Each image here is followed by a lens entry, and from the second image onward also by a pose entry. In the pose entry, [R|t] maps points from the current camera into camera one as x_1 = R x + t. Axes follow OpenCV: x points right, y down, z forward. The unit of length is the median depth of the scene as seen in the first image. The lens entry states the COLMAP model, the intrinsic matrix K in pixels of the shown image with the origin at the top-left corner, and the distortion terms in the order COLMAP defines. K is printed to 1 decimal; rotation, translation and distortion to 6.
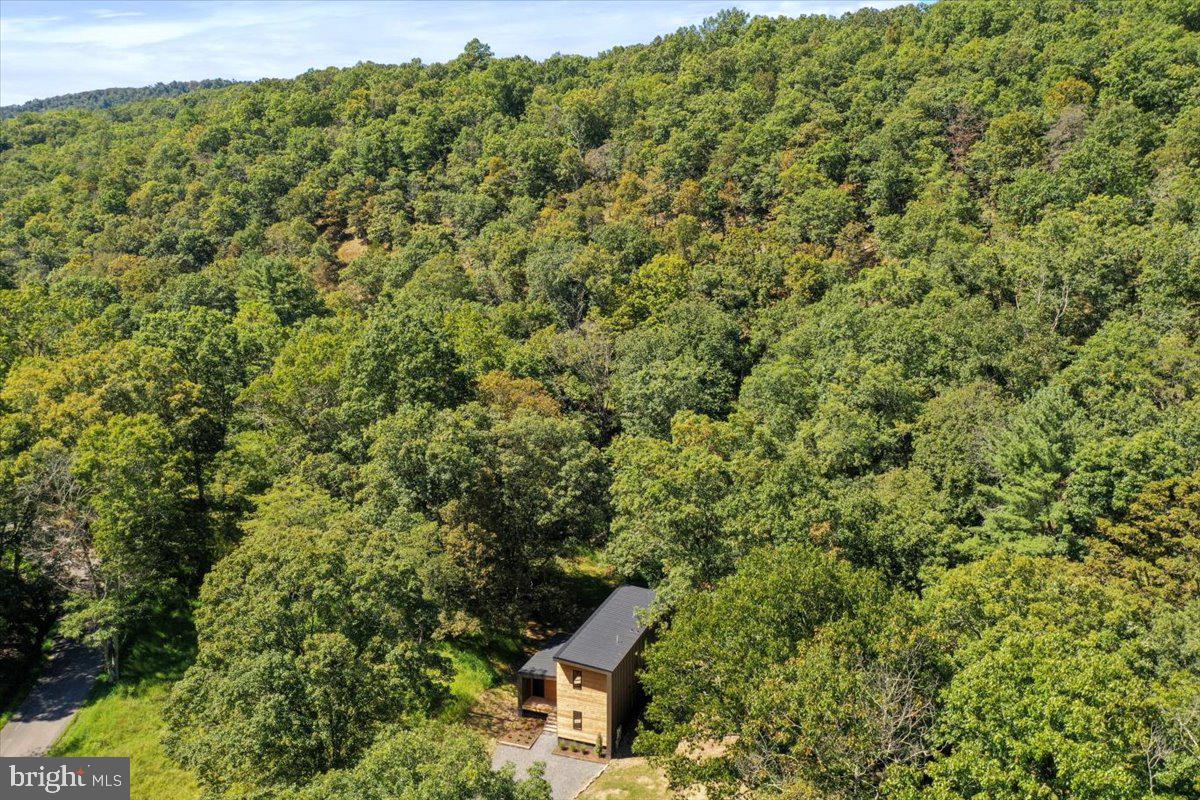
lens RADIAL K [[951.4, 0, 595.5], [0, 951.4, 401.1], [0, 0, 1]] dist [-0.005169, -0.014025]
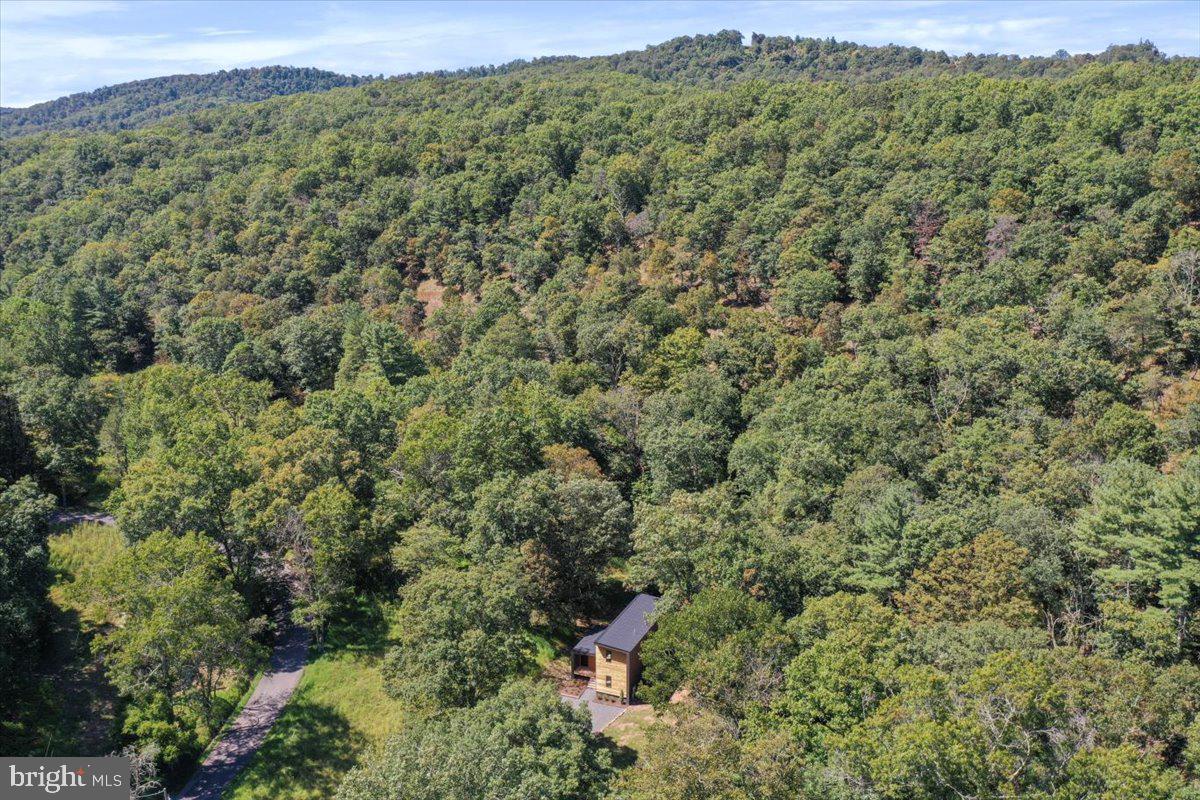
lens RADIAL K [[951.4, 0, 603.6], [0, 951.4, 398.5], [0, 0, 1]] dist [-0.005169, -0.014025]
pose [[0.999200, 0.011860, -0.038206, 0.014508], [-0.010861, 0.999596, 0.026249, -0.094412], [0.038502, -0.025813, 0.998925, -0.304957]]
